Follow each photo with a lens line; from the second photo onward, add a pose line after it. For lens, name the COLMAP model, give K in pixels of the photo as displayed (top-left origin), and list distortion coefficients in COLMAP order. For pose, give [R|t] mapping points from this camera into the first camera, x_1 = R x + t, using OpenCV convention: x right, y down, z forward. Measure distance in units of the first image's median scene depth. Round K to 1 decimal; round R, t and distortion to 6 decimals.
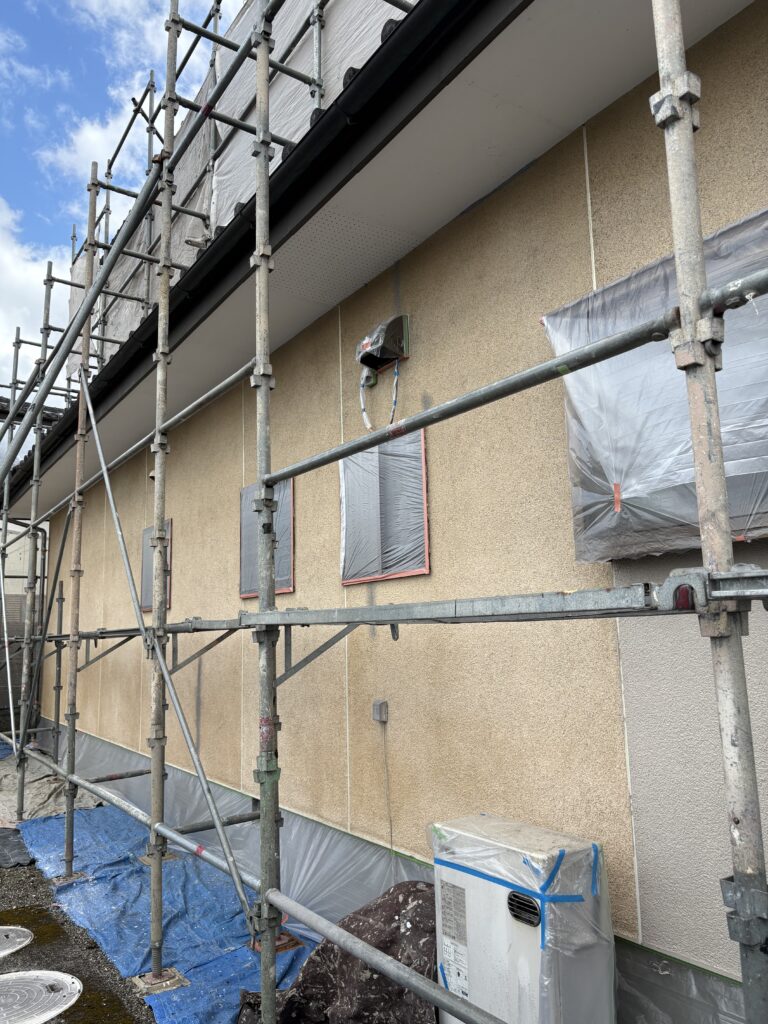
lens RADIAL K [[768.4, 0, 384.0], [0, 768.4, 512.0], [0, 0, 1]] dist [0.005709, 0.001522]
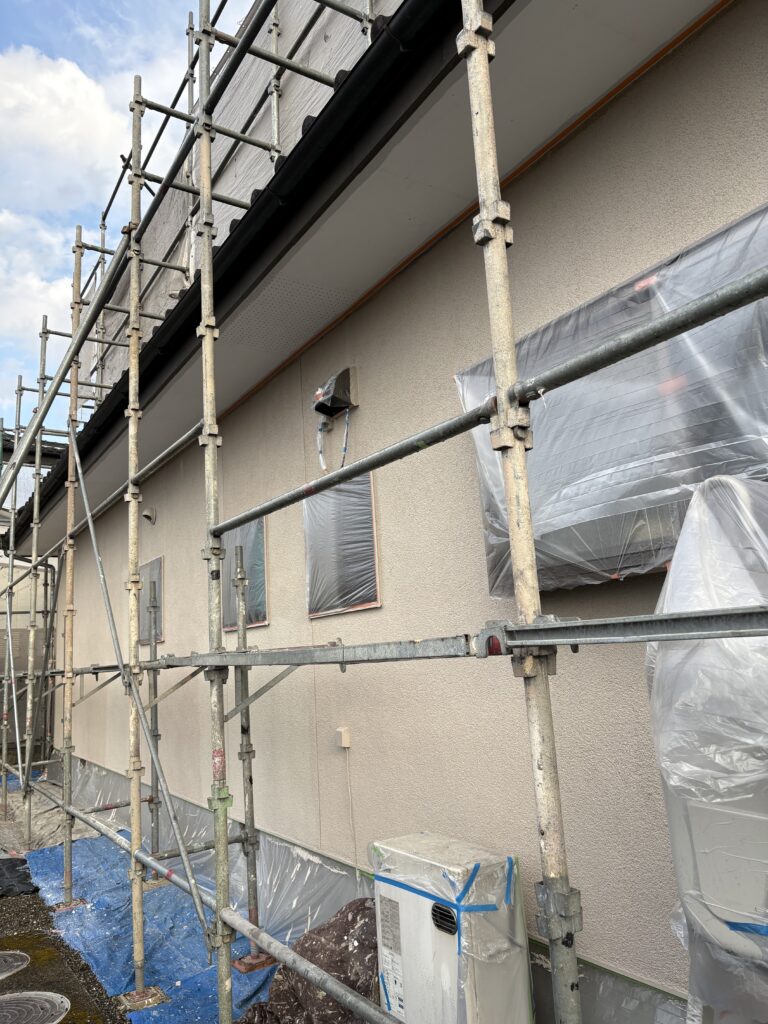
lens RADIAL K [[767.6, 0, 383.5], [0, 767.6, 505.6], [0, 0, 1]] dist [0.005905, -0.006532]
pose [[0.998914, -0.040274, -0.023445, 0.110468], [0.039560, 0.998762, -0.030154, -0.033576], [0.024630, 0.029194, 0.999270, -0.088267]]
